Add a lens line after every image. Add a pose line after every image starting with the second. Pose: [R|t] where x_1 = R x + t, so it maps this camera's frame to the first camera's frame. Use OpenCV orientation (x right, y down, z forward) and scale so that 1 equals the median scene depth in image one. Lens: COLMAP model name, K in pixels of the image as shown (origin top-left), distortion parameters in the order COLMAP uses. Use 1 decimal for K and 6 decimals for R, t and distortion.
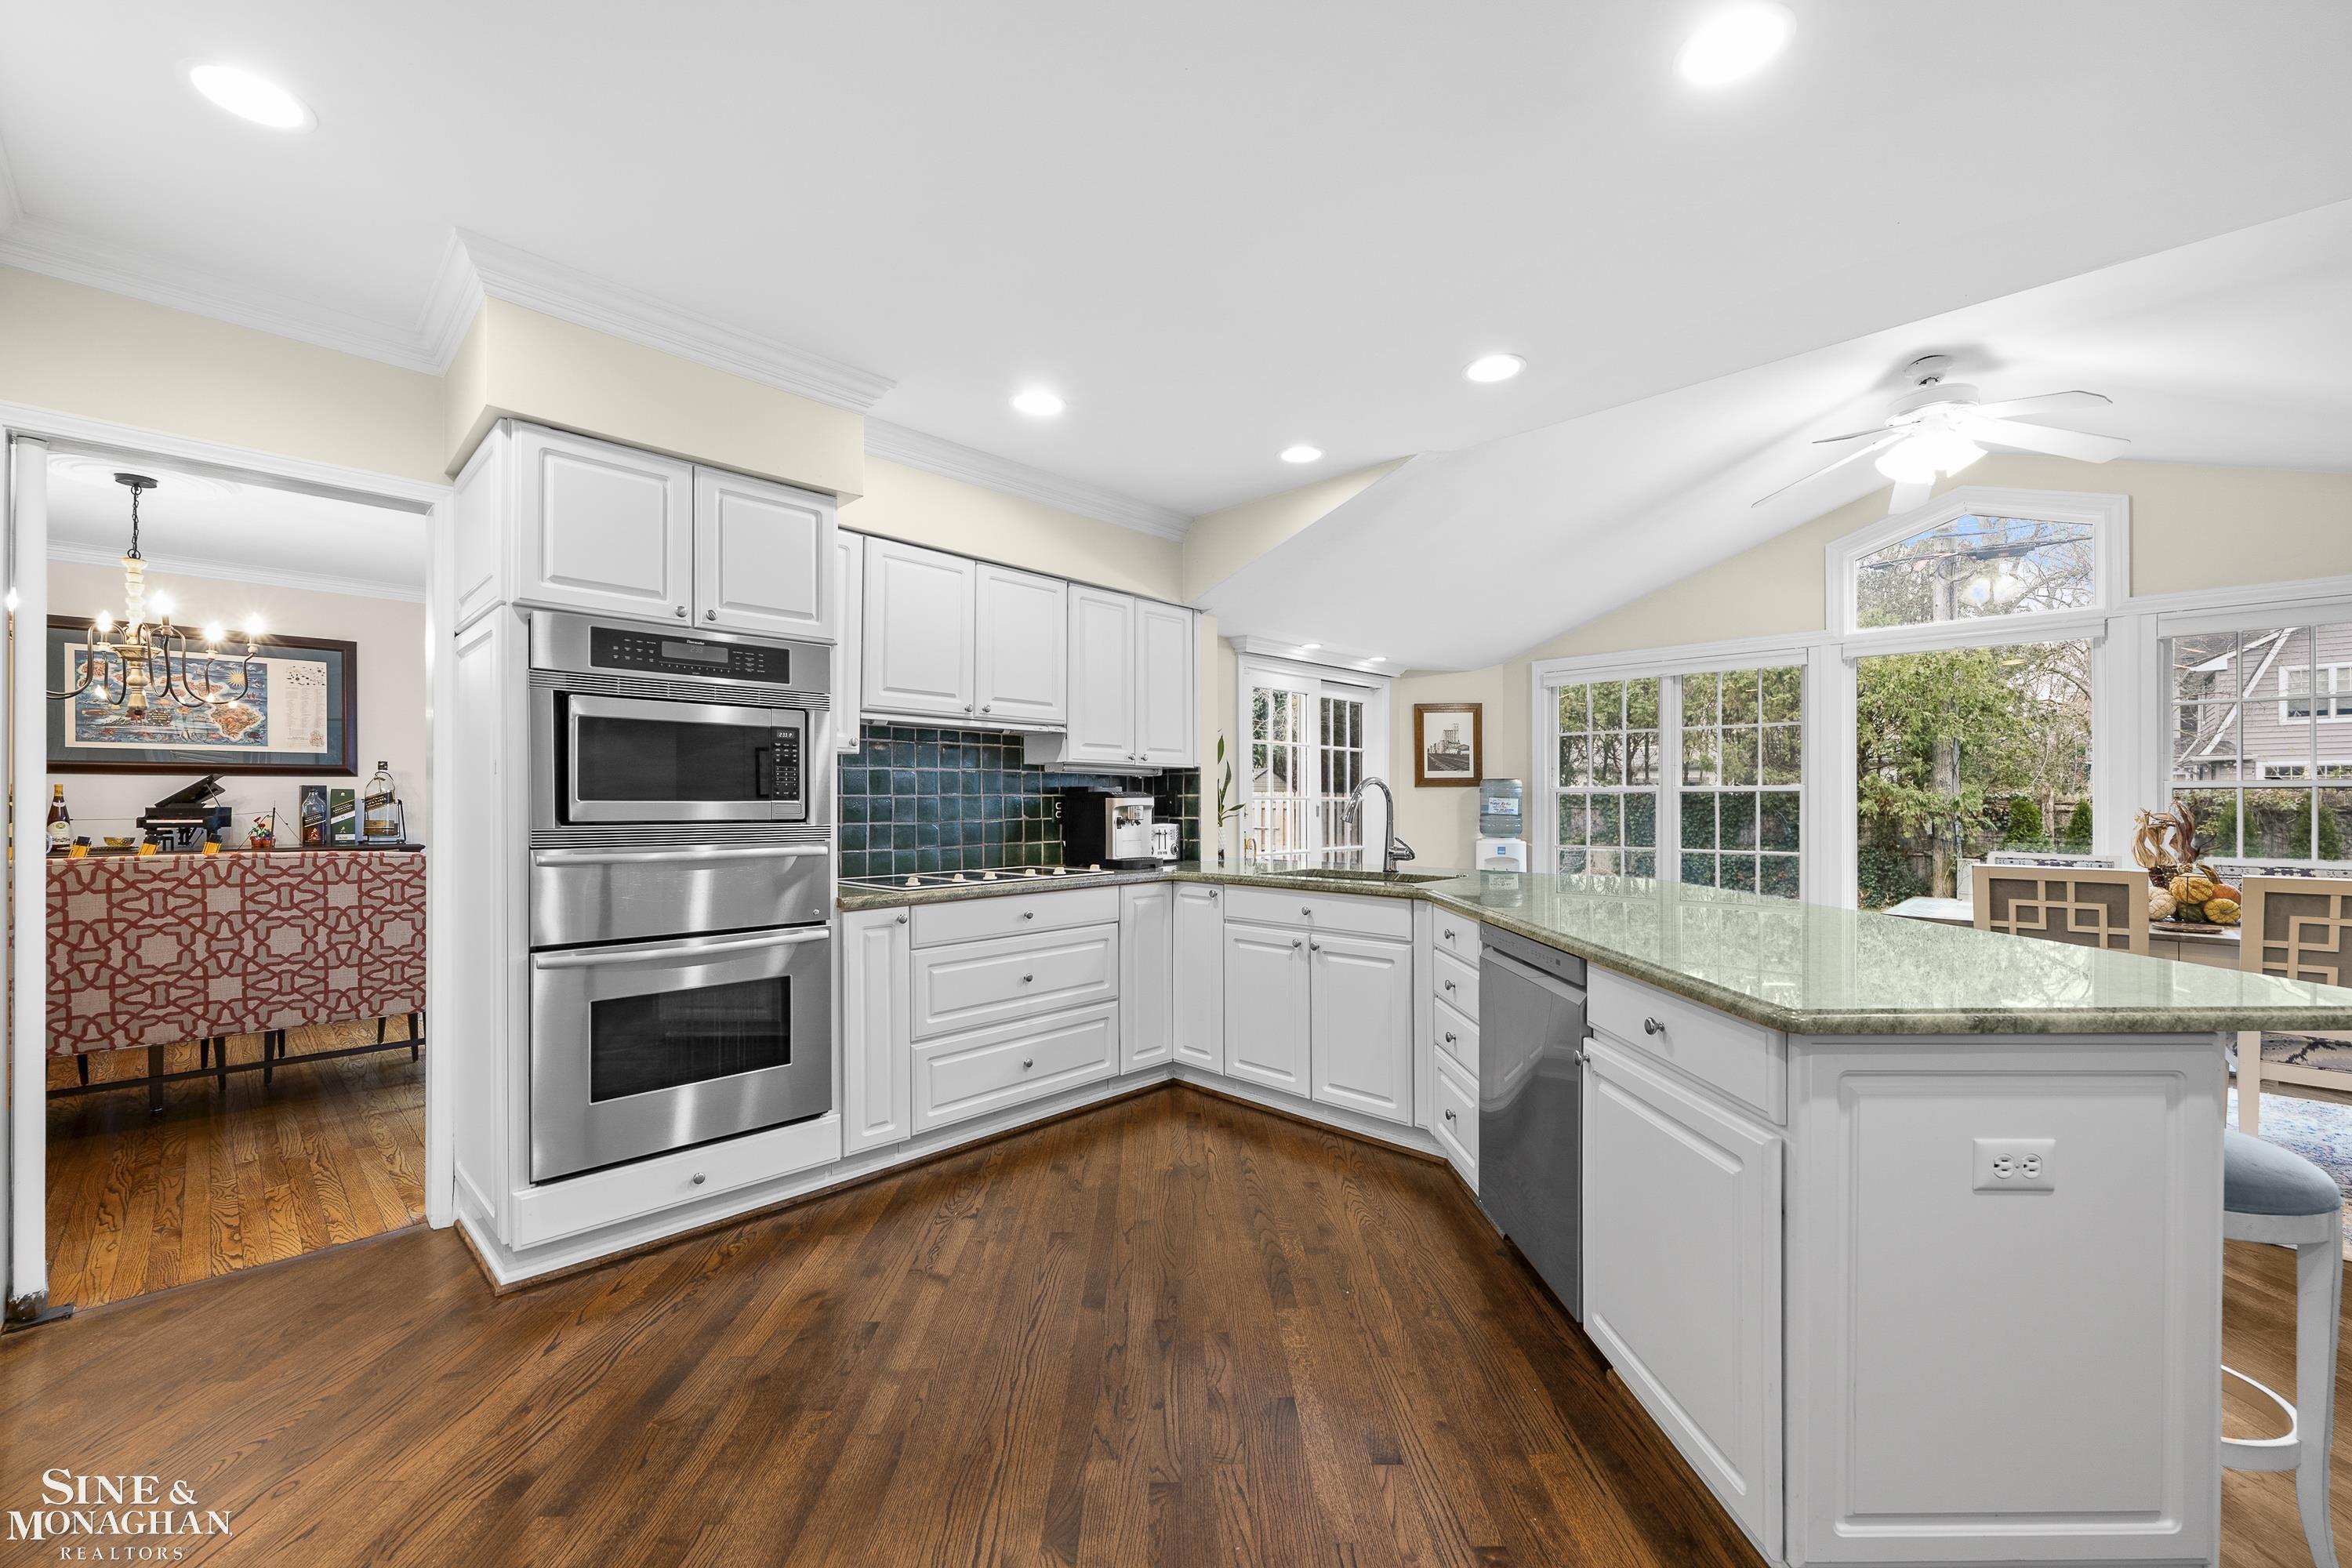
lens RADIAL K [[950.6, 0, 1182.7], [0, 950.6, 798.5], [0, 0, 1]] dist [-0.004278, 0.000384]
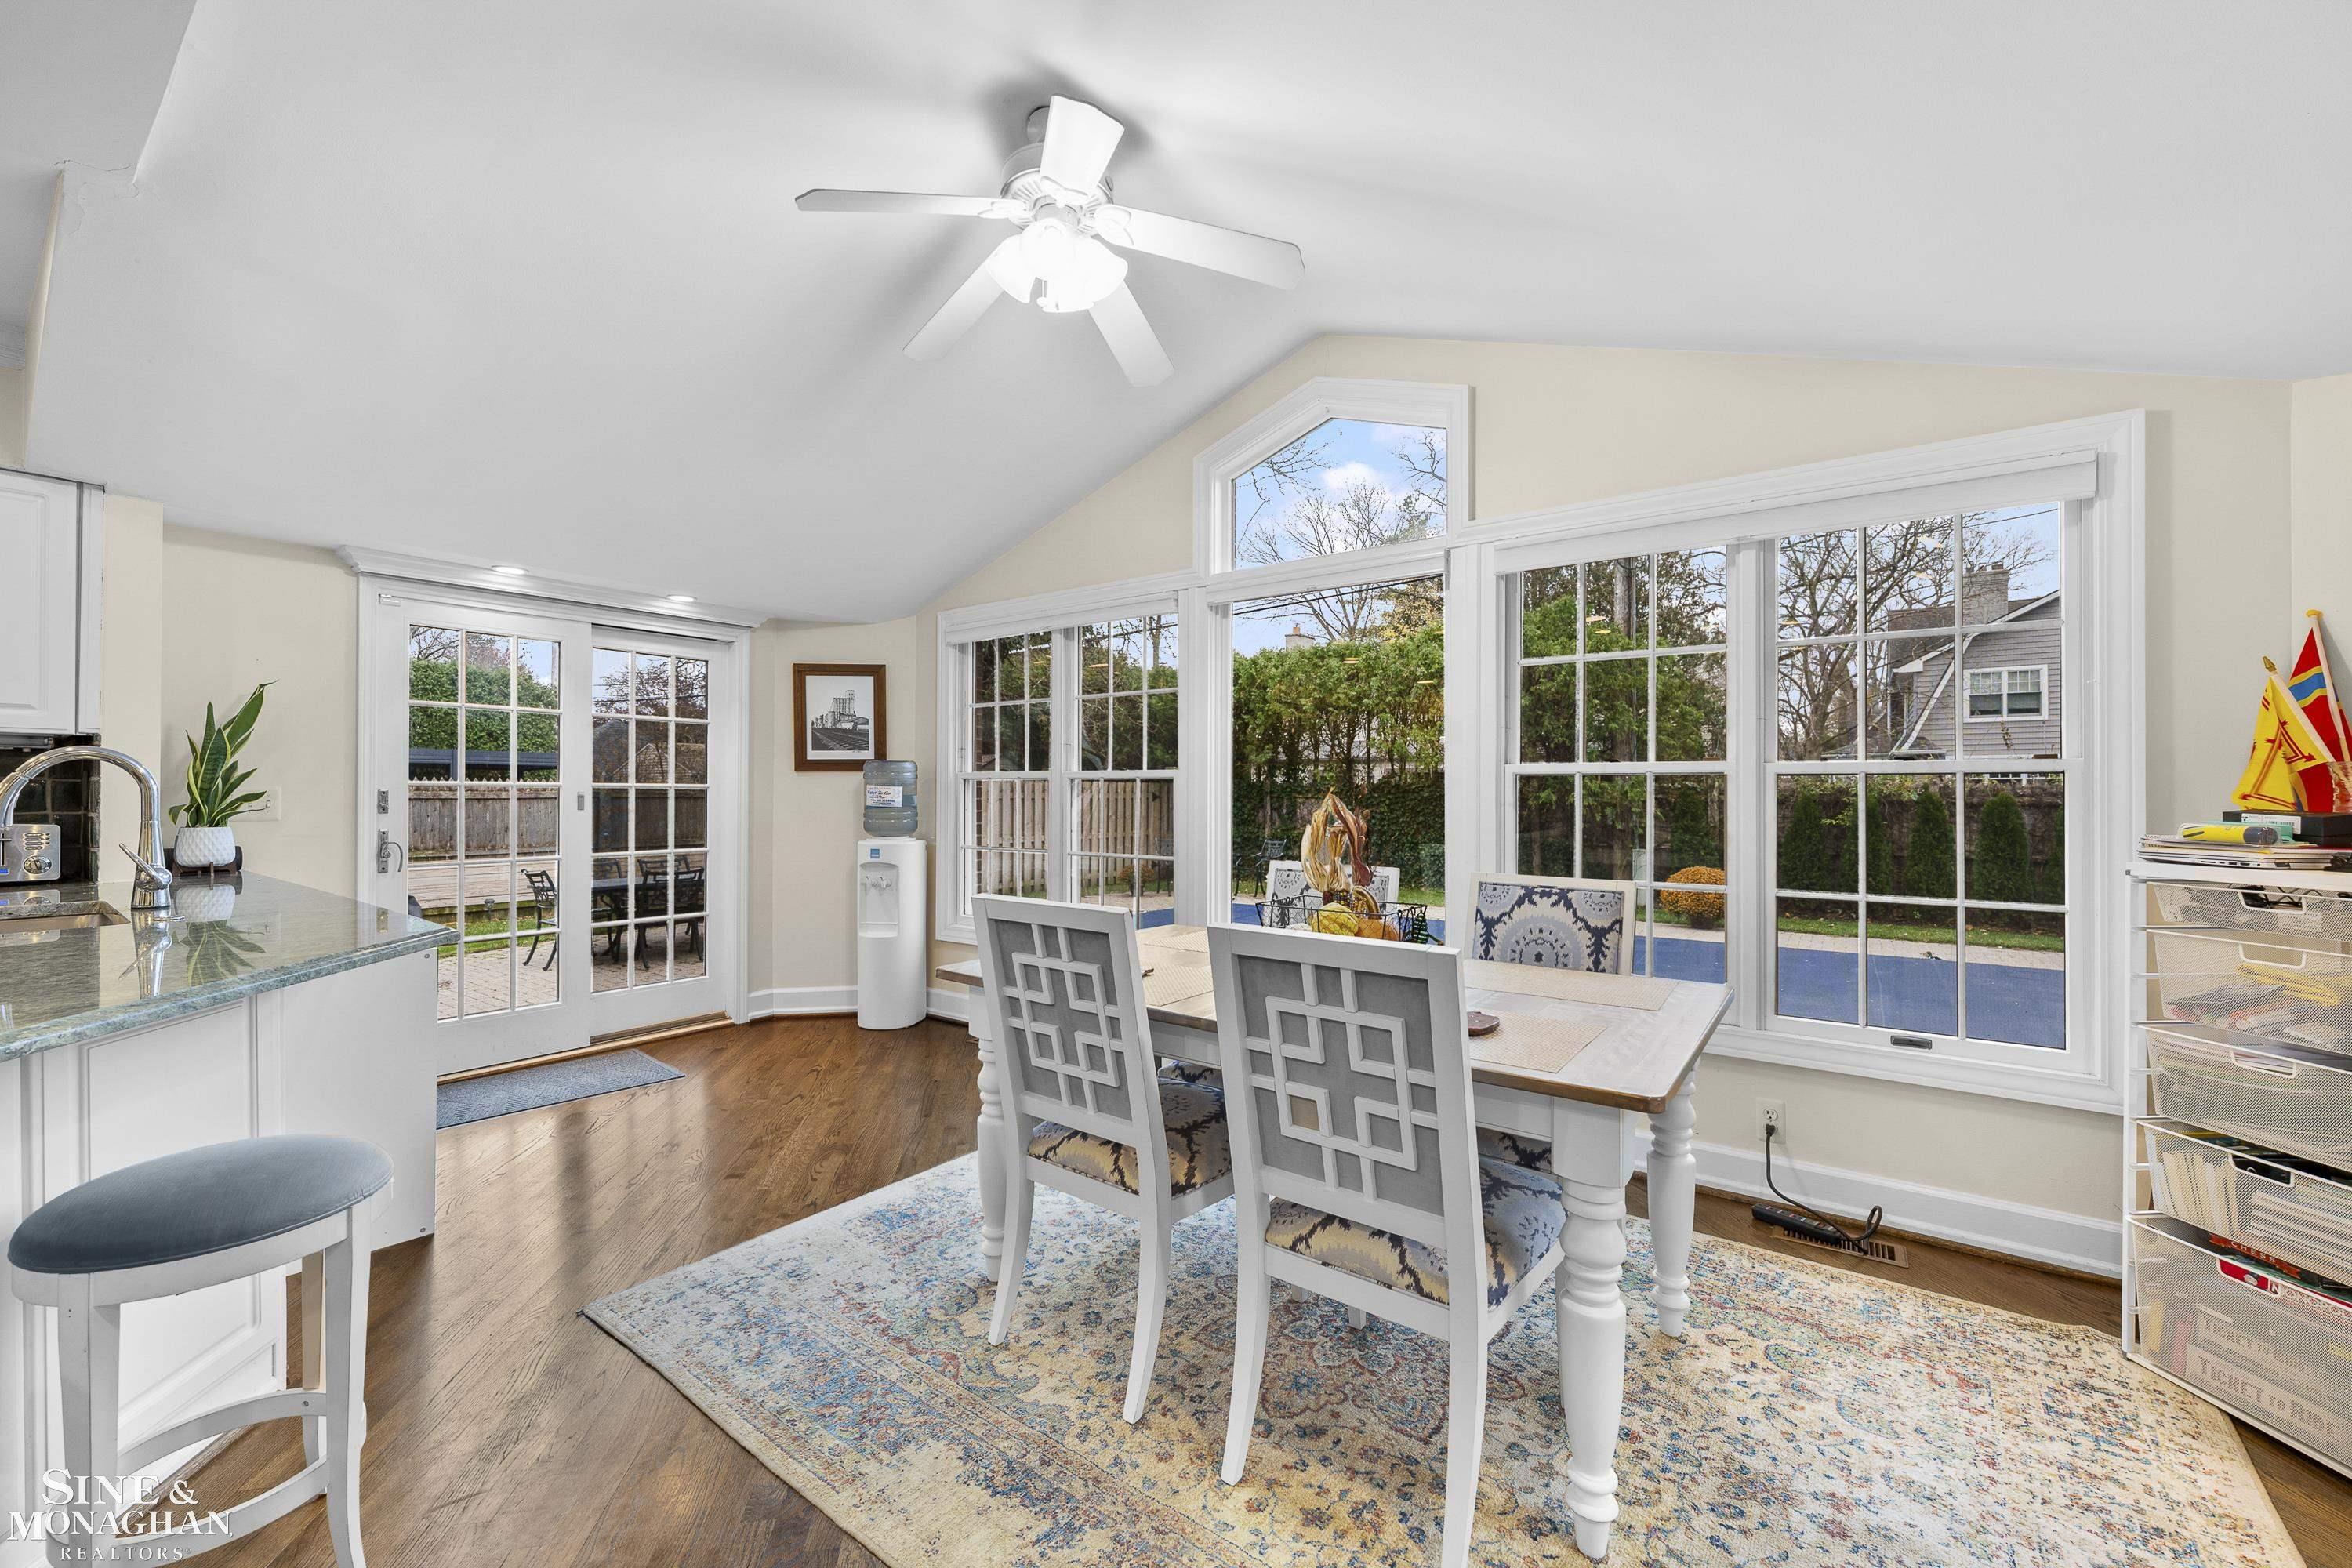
lens RADIAL K [[950.6, 0, 1157.0], [0, 950.6, 782.6], [0, 0, 1]] dist [-0.004278, 0.000384]
pose [[0.990914, 0.003538, 0.134448, 1.012843], [-0.002883, 0.999983, -0.005064, 0.000880], [-0.134464, 0.004630, 0.990908, 0.442900]]
